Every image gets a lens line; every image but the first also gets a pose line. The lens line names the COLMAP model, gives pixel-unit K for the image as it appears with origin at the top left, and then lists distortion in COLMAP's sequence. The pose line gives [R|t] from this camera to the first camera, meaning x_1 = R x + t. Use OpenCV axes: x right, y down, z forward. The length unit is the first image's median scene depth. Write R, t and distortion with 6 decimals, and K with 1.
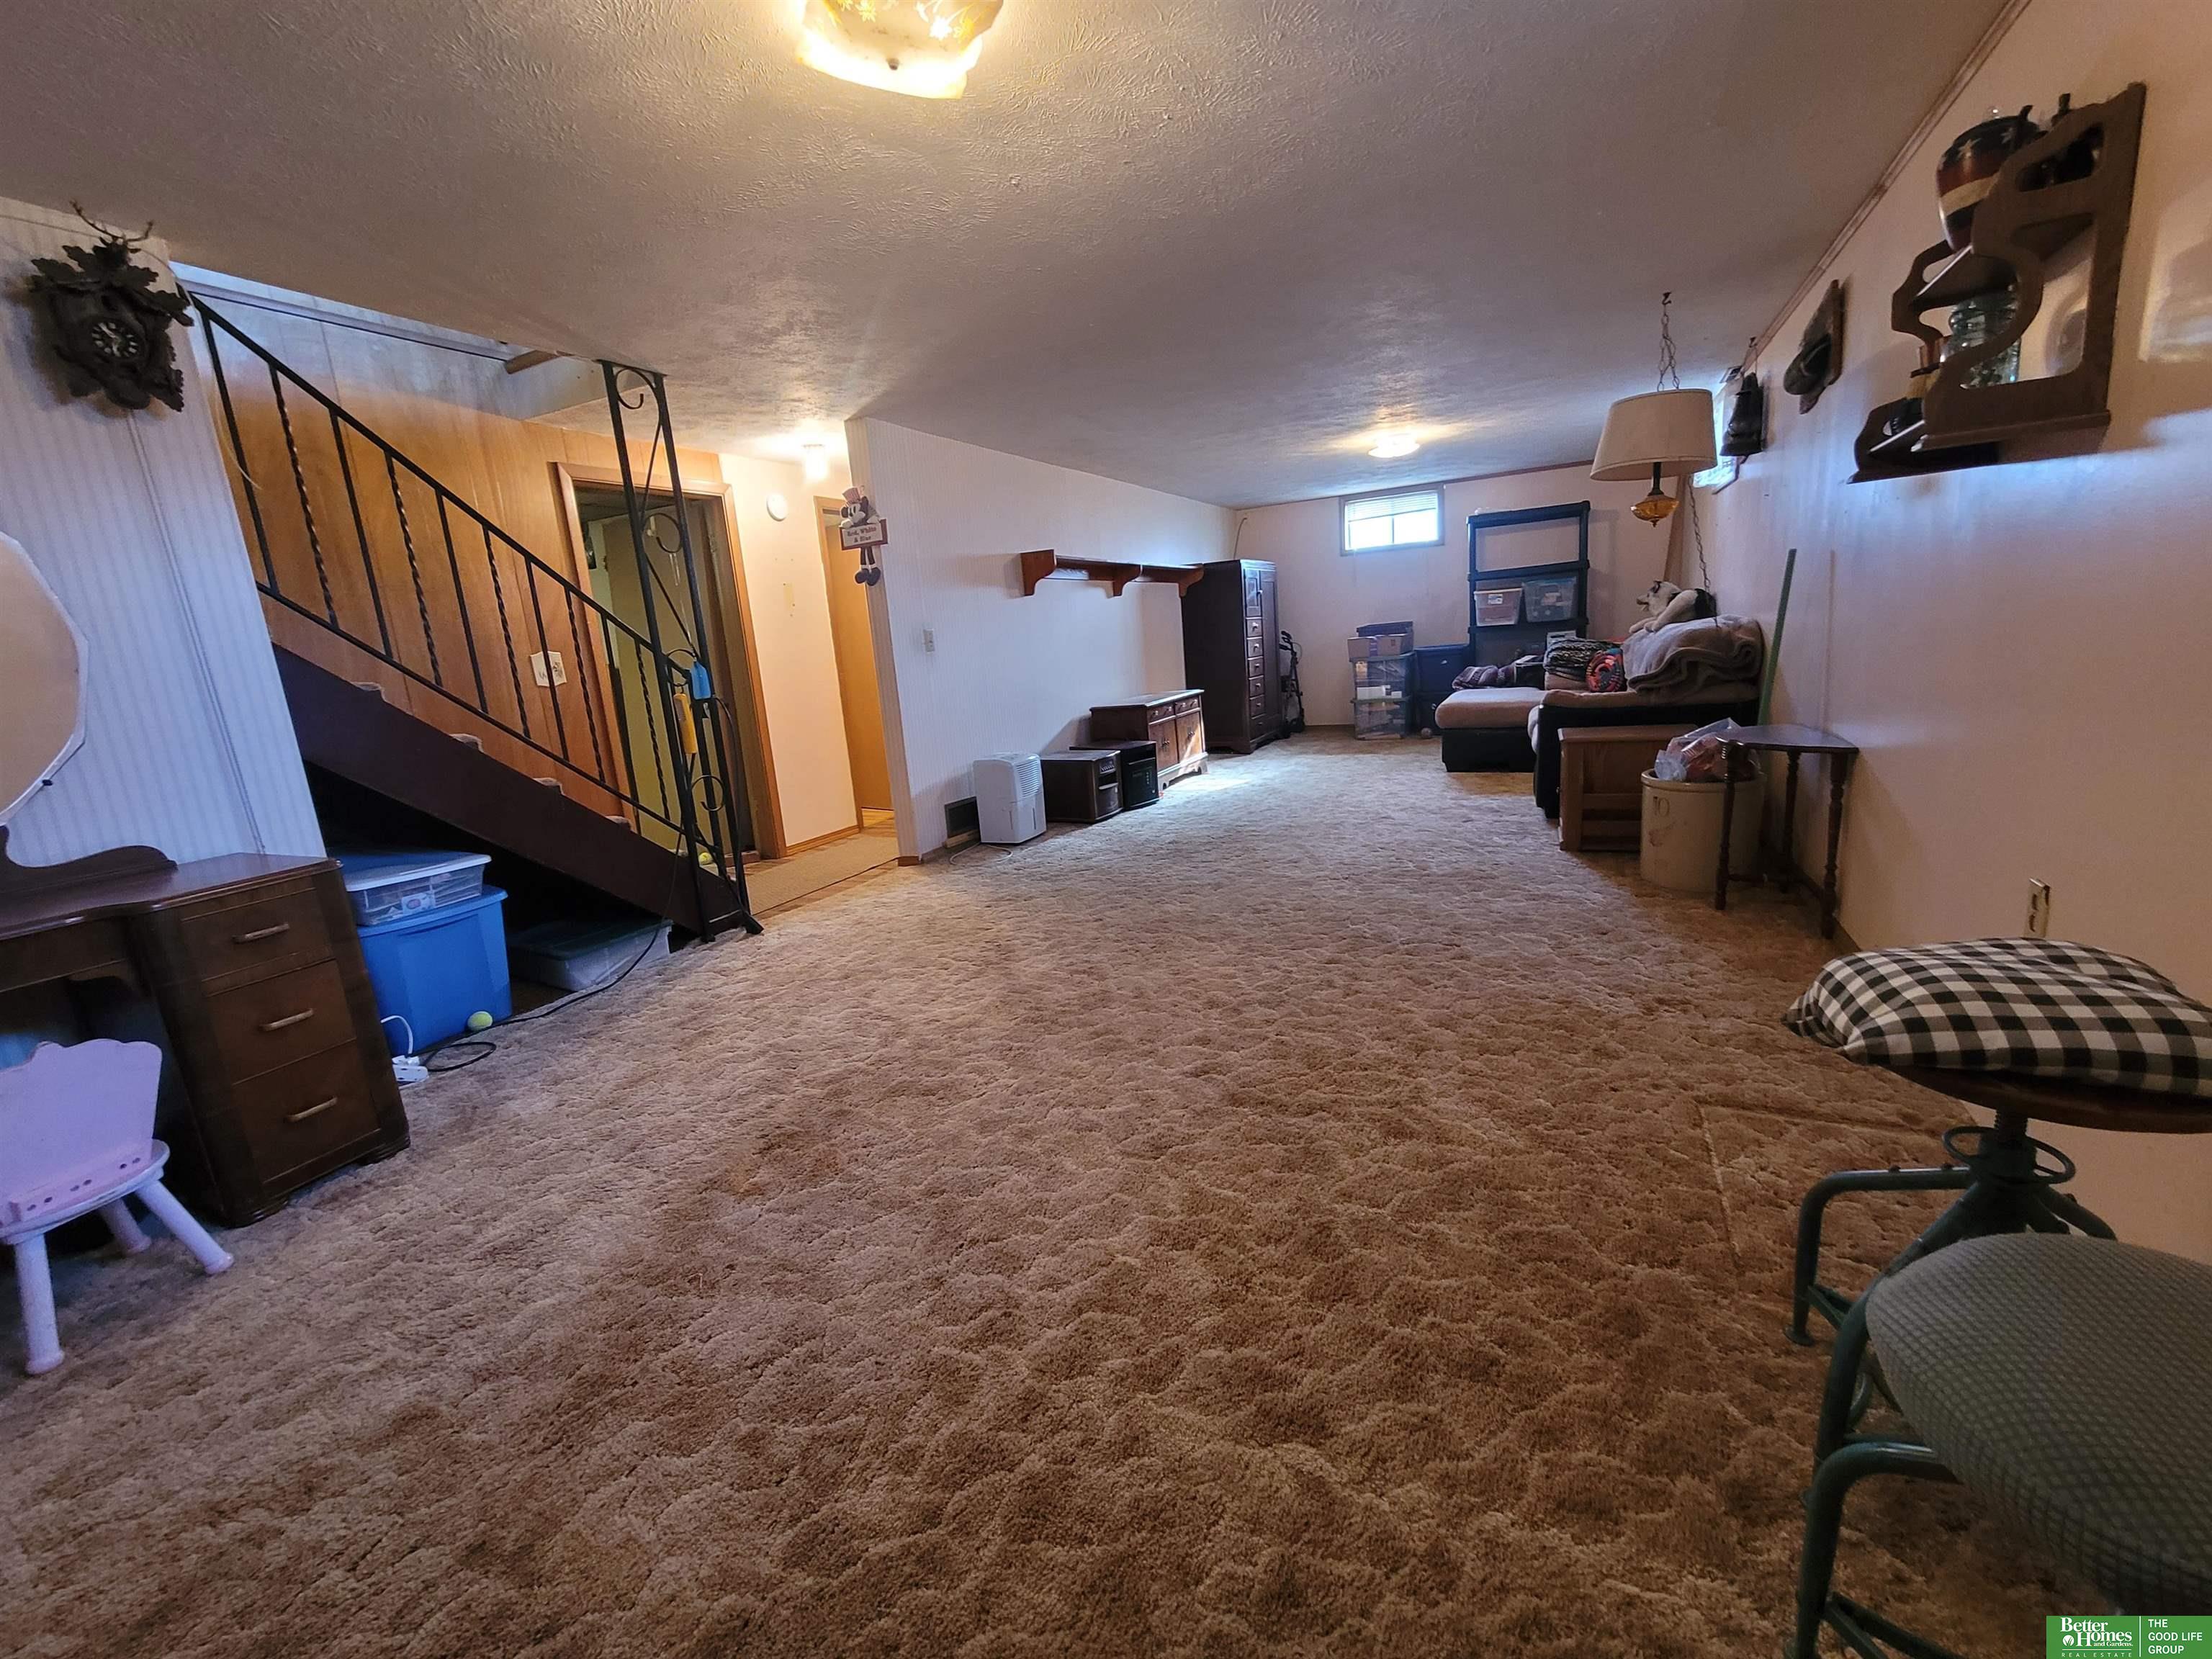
lens RADIAL K [[893.3, 0, 1109.1], [0, 893.3, 836.9], [0, 0, 1]] dist [-0.009281, -0.000032]
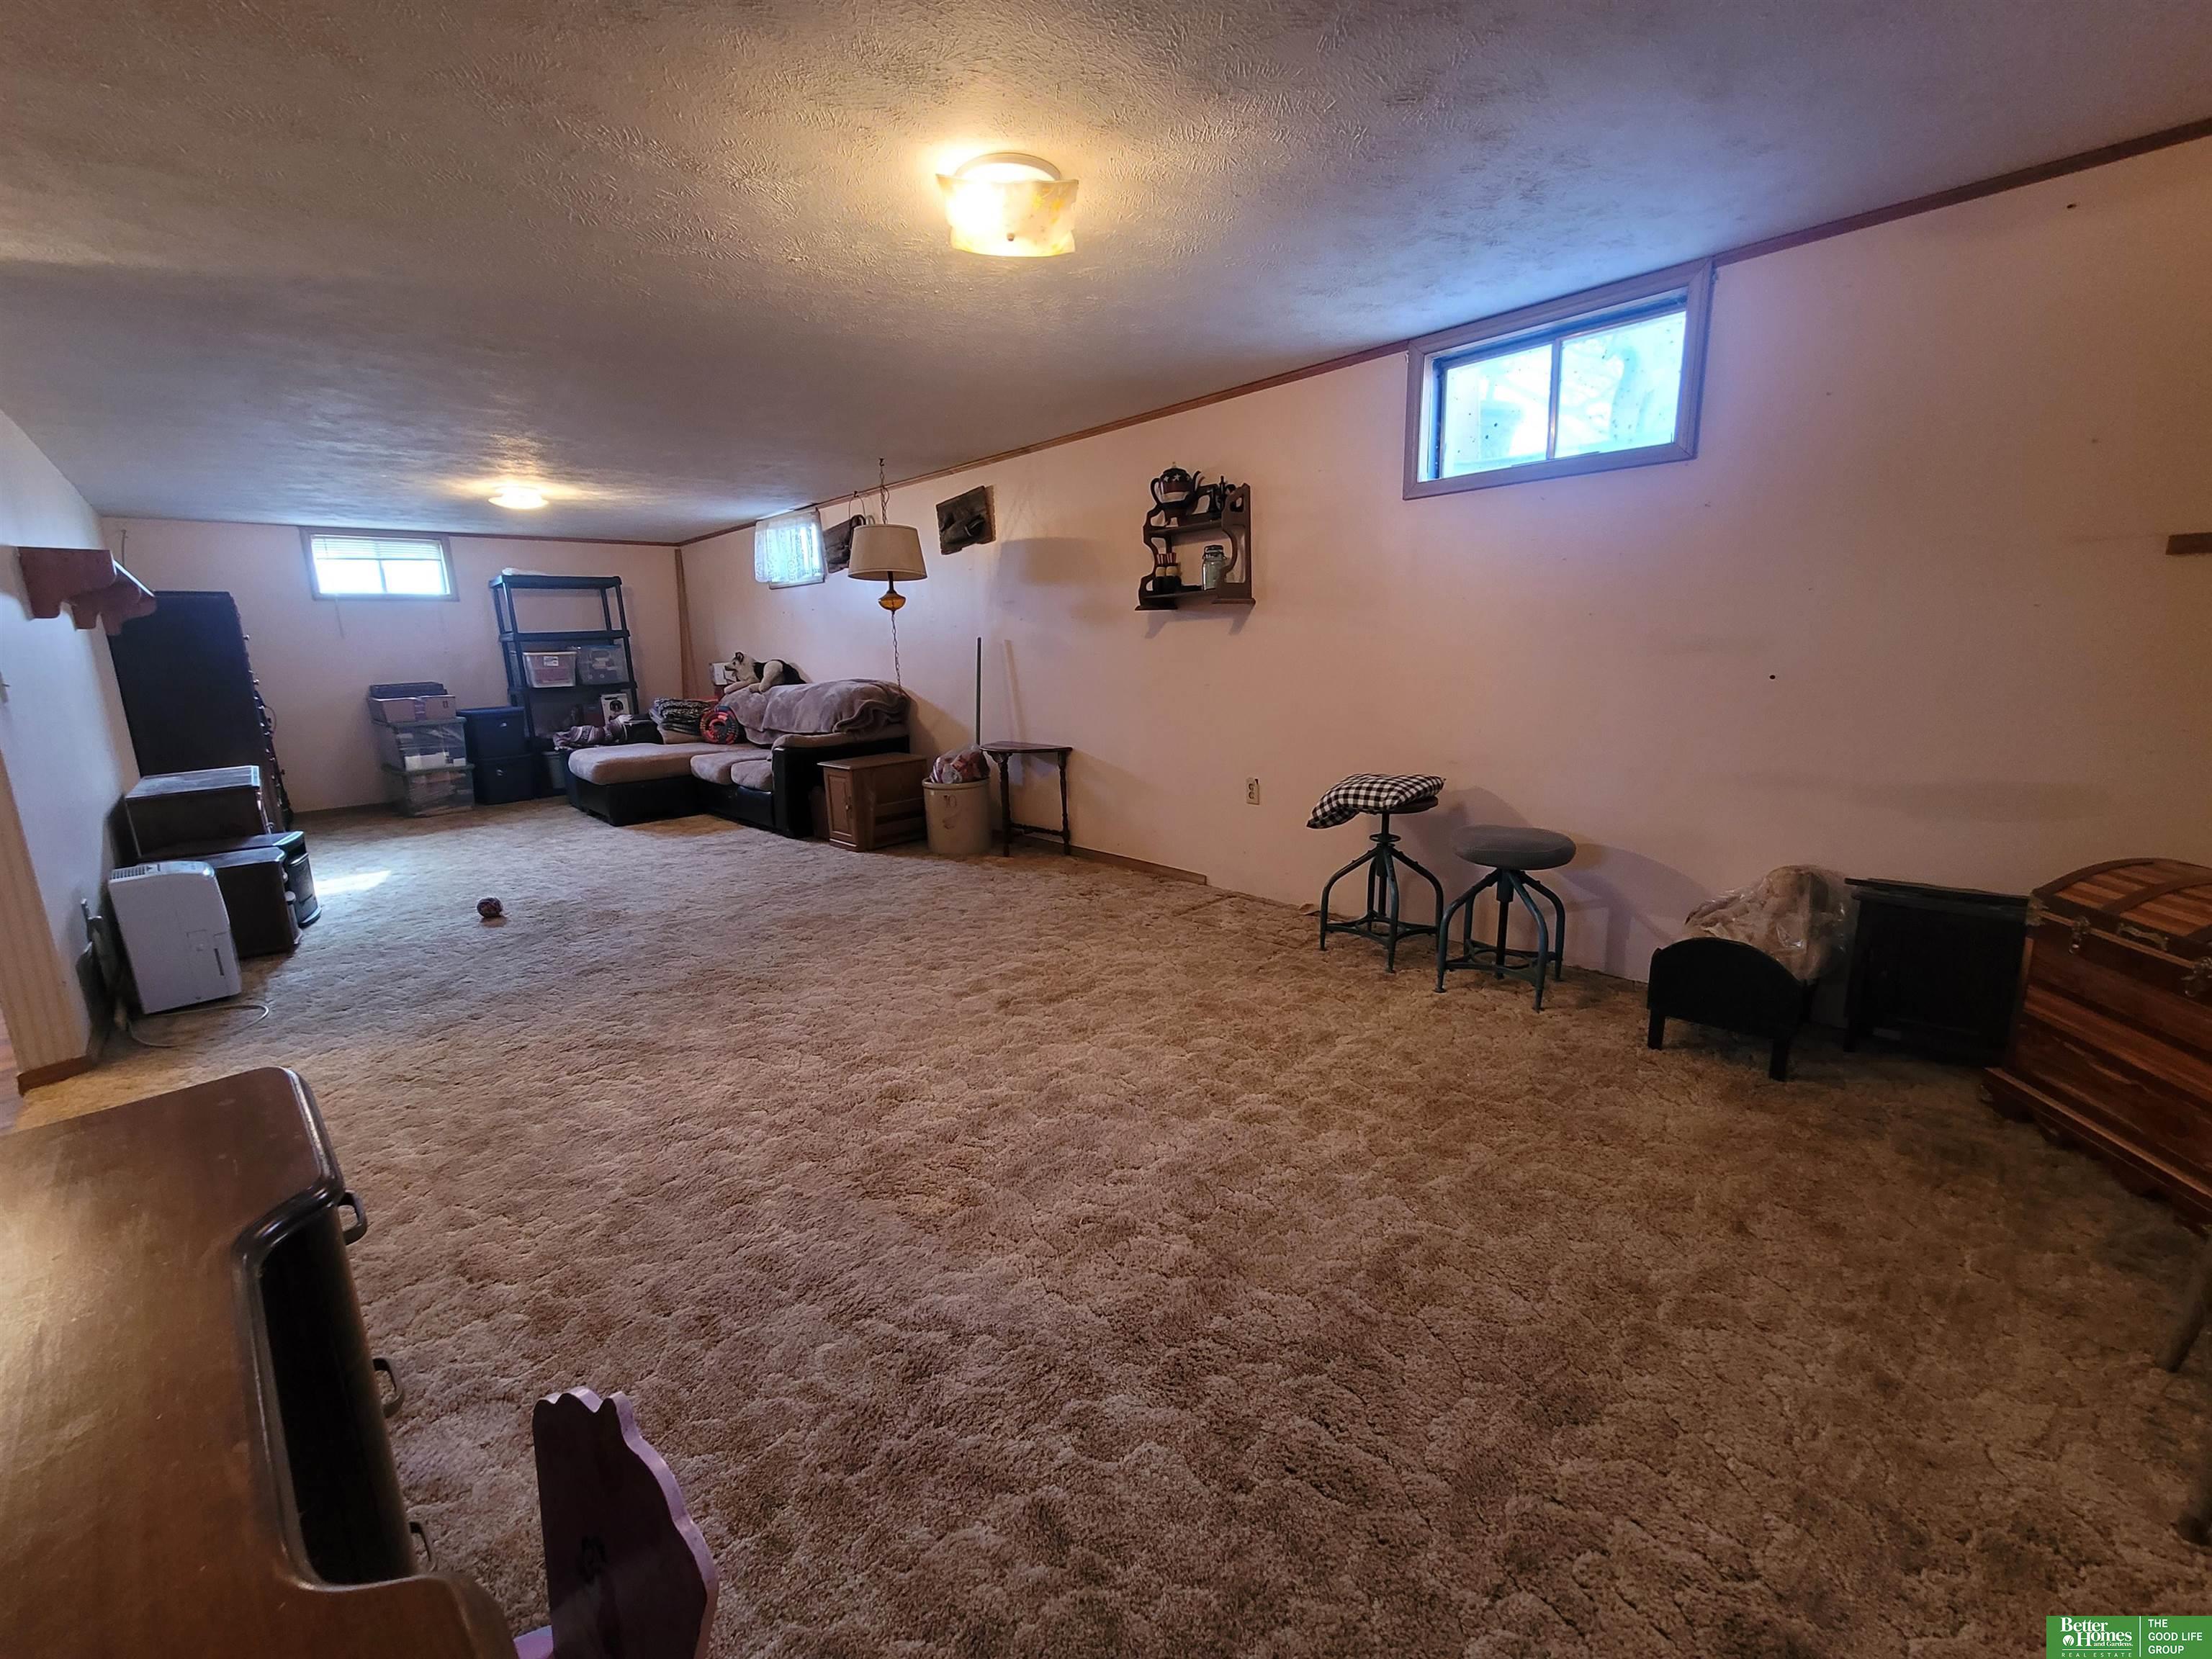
lens RADIAL K [[899.6, 0, 1106.9], [0, 899.6, 823.5], [0, 0, 1]] dist [-0.001003, -0.000350]
pose [[0.333627, -0.120187, 0.935012, -0.687887], [0.211921, 0.976015, 0.049841, -0.017425], [-0.918576, 0.181520, 0.351096, 0.233239]]
